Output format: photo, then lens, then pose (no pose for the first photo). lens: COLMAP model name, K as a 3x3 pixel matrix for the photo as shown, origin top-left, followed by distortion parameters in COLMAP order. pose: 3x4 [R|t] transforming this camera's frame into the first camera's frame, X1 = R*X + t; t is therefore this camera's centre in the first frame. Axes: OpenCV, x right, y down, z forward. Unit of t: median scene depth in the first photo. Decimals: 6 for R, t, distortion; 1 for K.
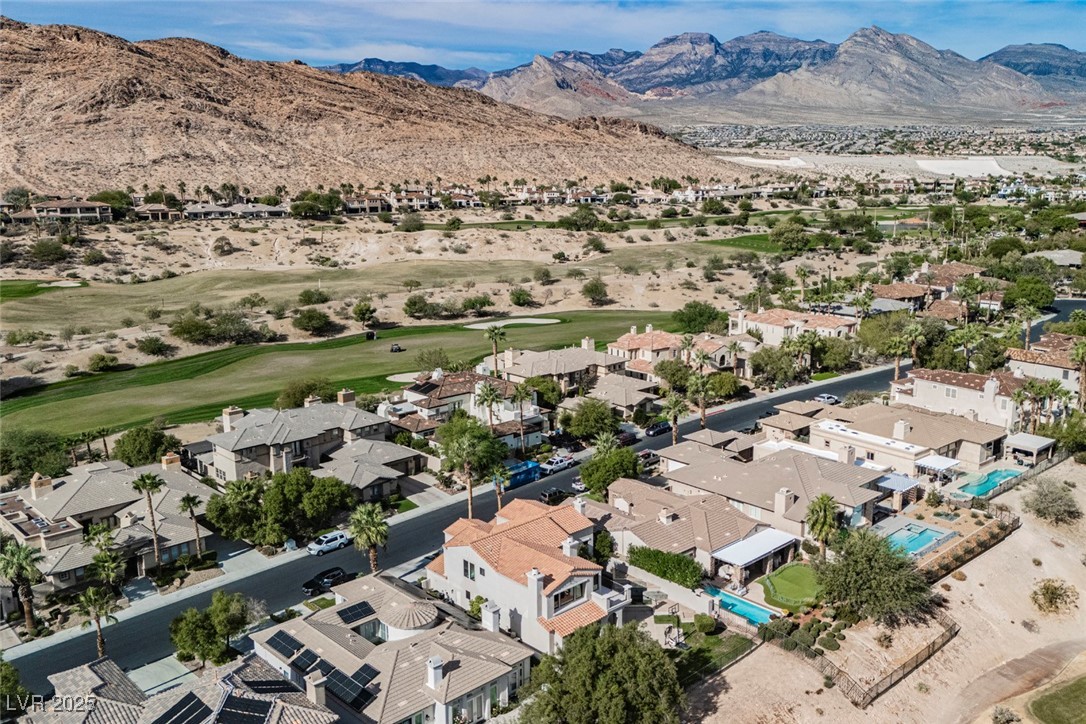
lens RADIAL K [[964.3, 0, 609.5], [0, 964.3, 362.0], [0, 0, 1]] dist [0.057577, -0.009388]
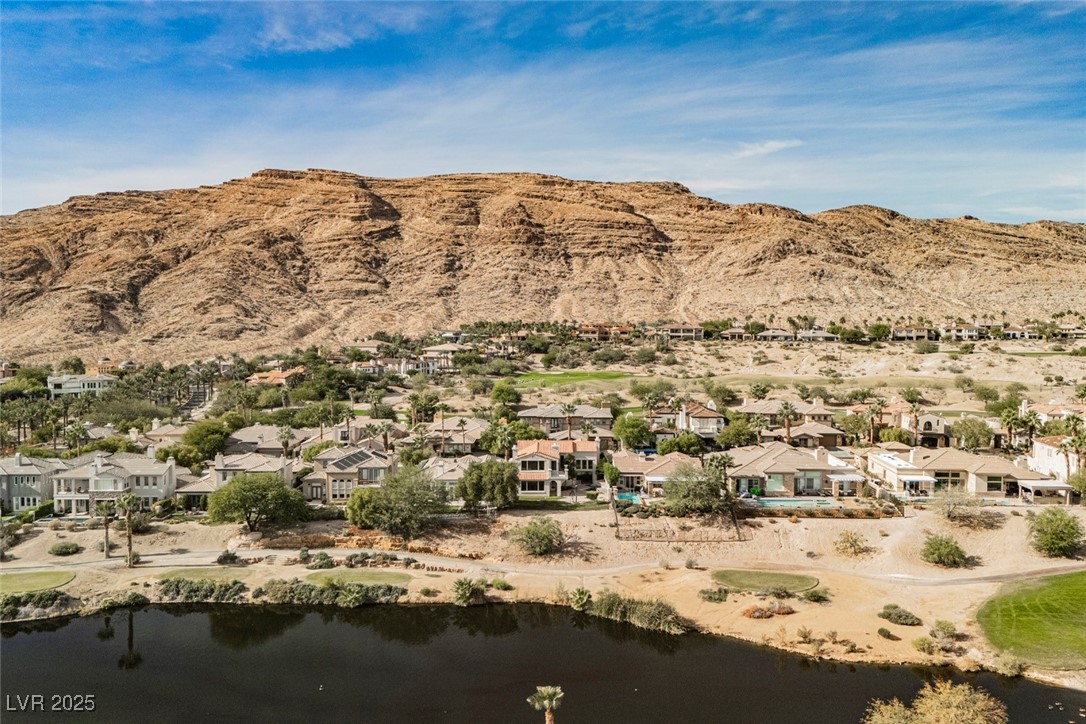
lens RADIAL K [[957.3, 0, 543.0], [0, 957.3, 362.0], [0, 0, 1]] dist [0.062911, -0.013015]
pose [[0.704834, 0.040546, -0.708212, 0.162846], [-0.153537, 0.983419, -0.096502, 0.028321], [0.692557, 0.176755, 0.699373, -0.039089]]
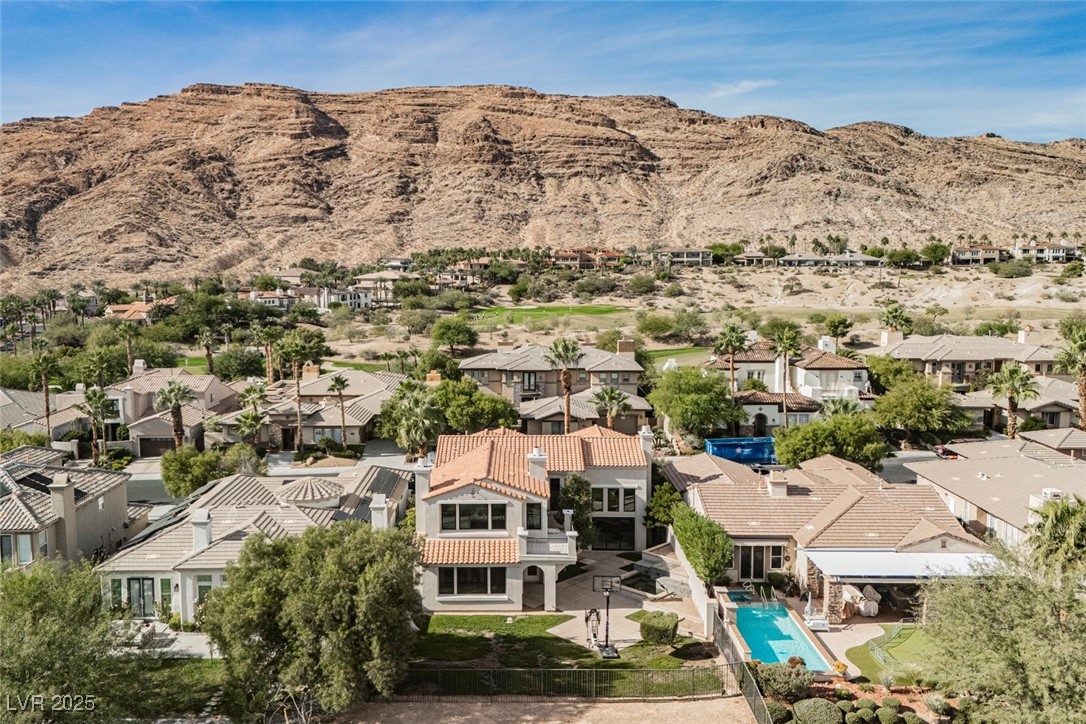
lens RADIAL K [[962.7, 0, 509.9], [0, 962.7, 362.4], [0, 0, 1]] dist [0.041095, 0.007684]
pose [[0.703185, 0.078122, -0.706702, 0.053863], [-0.148943, 0.988077, -0.038976, 0.020657], [0.695231, 0.132666, 0.706437, 0.071427]]
